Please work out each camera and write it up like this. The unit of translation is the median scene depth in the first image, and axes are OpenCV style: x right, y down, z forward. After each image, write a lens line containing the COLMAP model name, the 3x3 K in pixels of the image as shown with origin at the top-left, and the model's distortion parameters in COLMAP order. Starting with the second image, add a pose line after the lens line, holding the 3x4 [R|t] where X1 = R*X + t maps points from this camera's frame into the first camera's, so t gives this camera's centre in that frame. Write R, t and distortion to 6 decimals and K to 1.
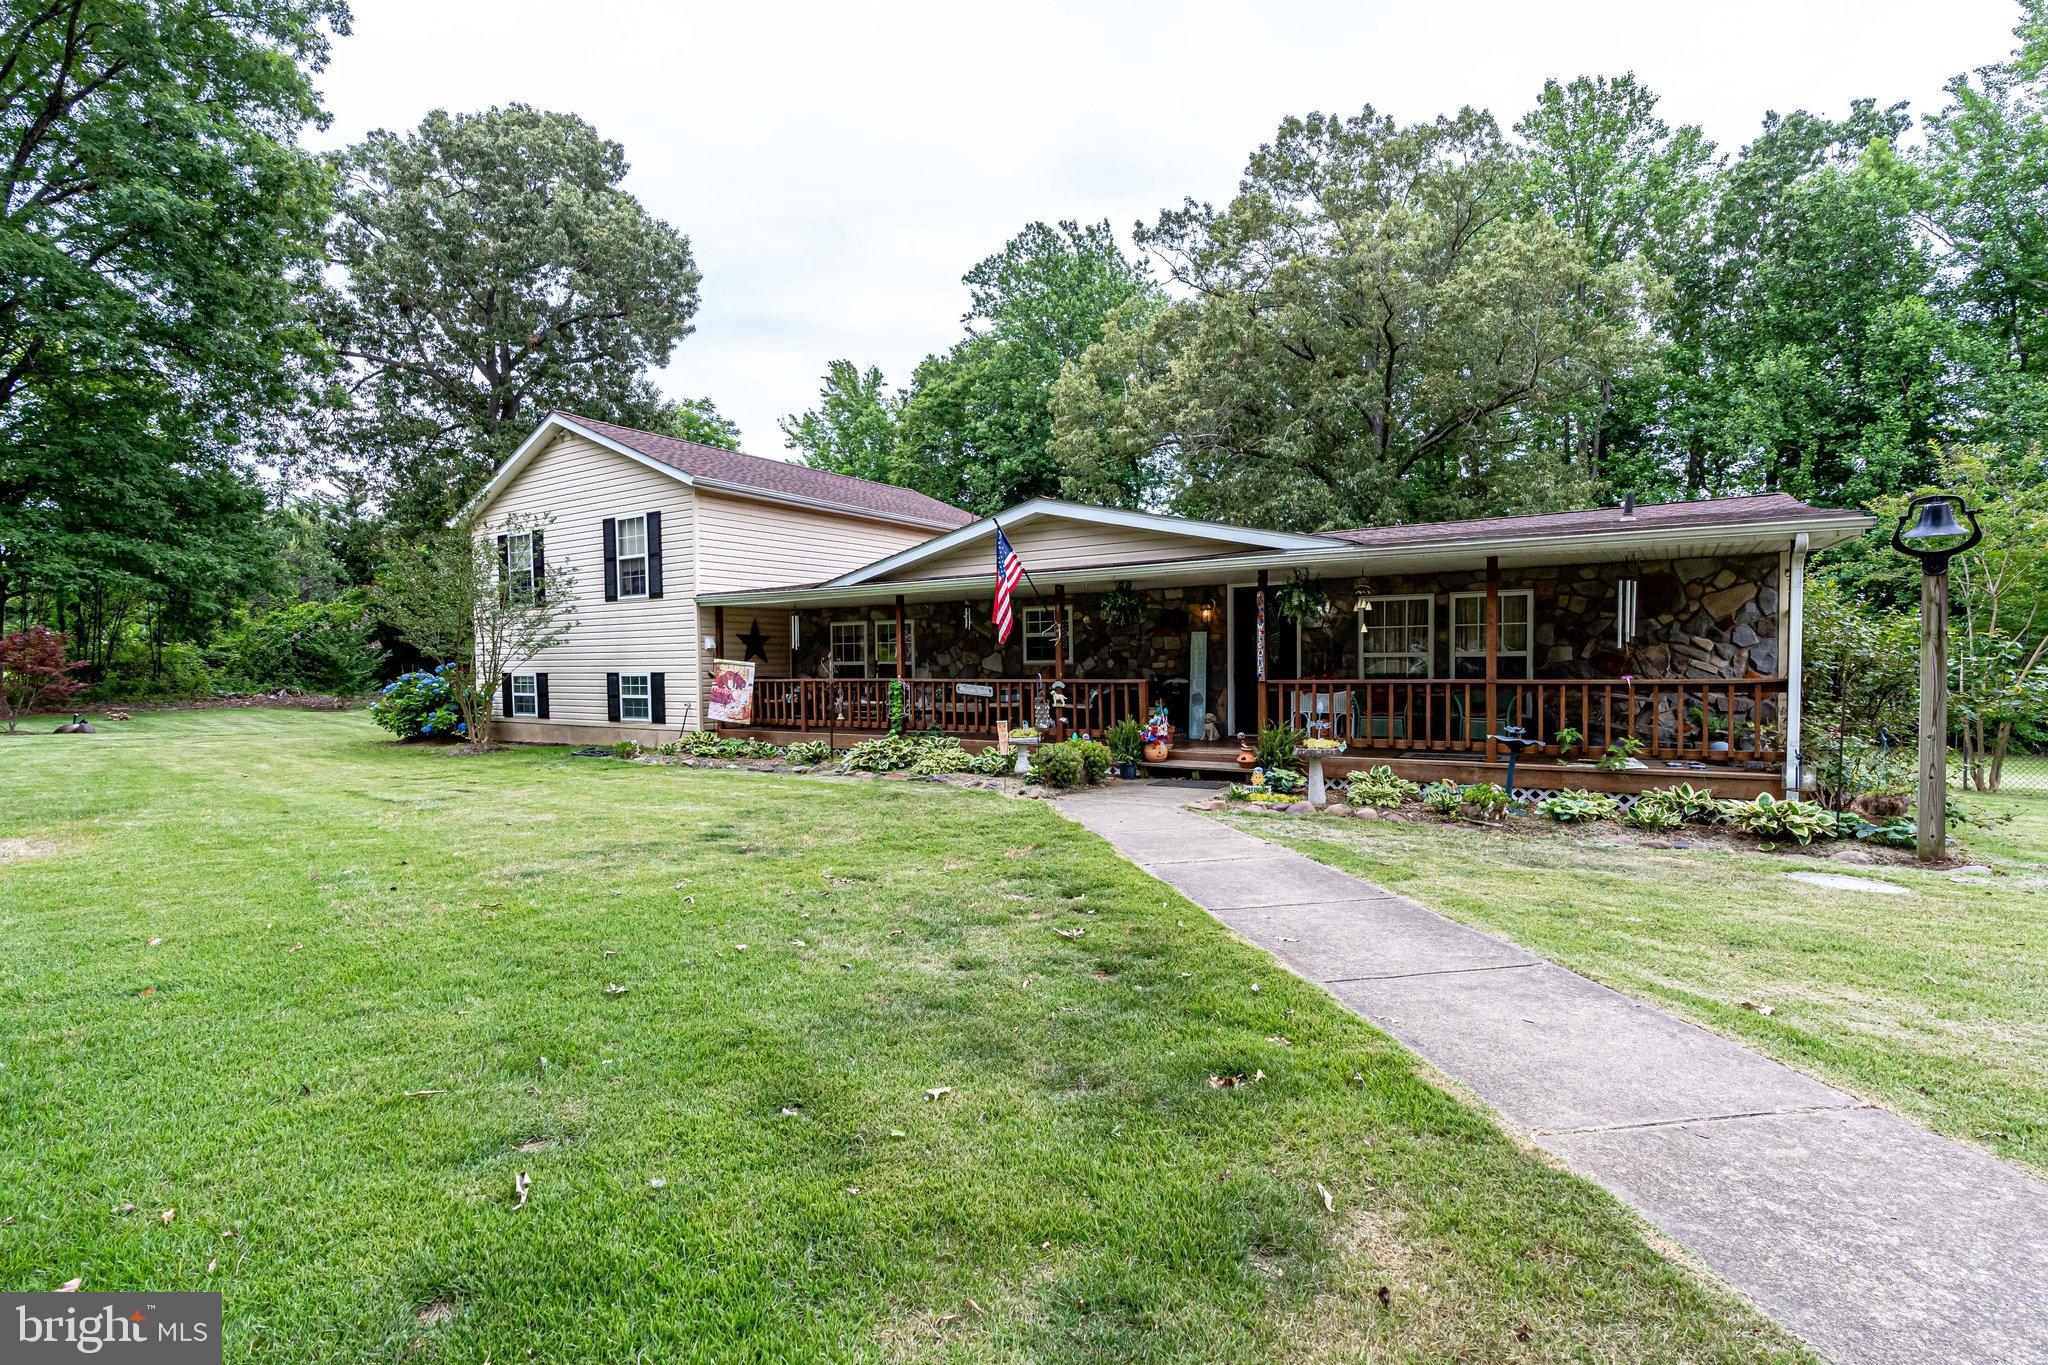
lens RADIAL K [[954.0, 0, 1026.2], [0, 954.0, 693.4], [0, 0, 1]] dist [0.000303, -0.000126]
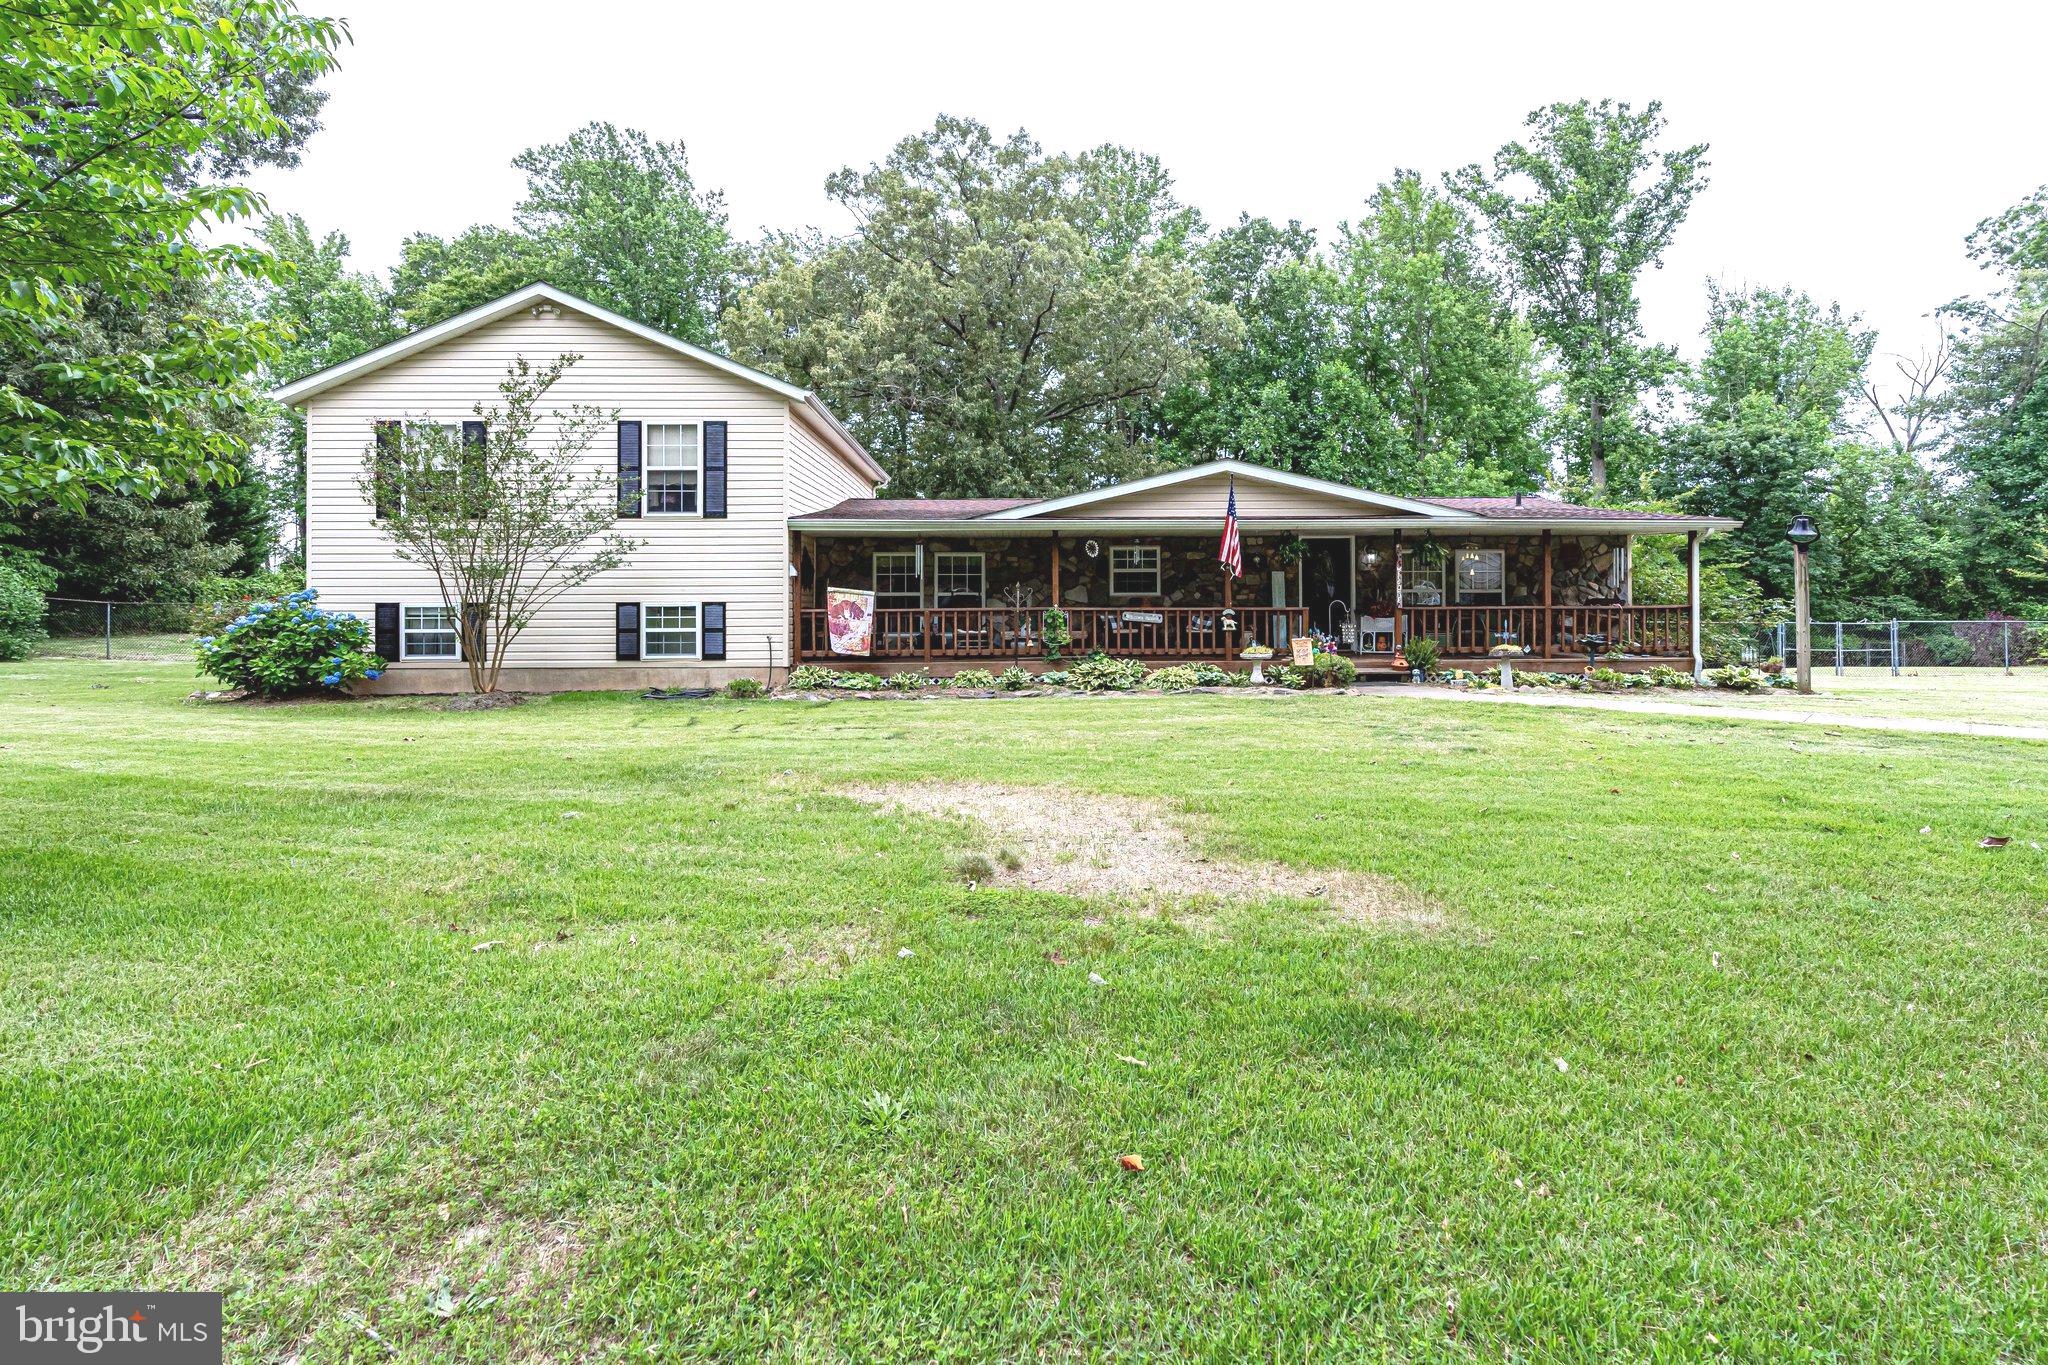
lens RADIAL K [[954.0, 0, 1030.7], [0, 954.0, 589.1], [0, 0, 1]] dist [0.000303, -0.000126]
pose [[0.824239, 0.014517, 0.566056, -0.634801], [0.013077, 0.998917, -0.044659, 0.009111], [-0.566091, 0.044212, 0.823156, 0.110430]]
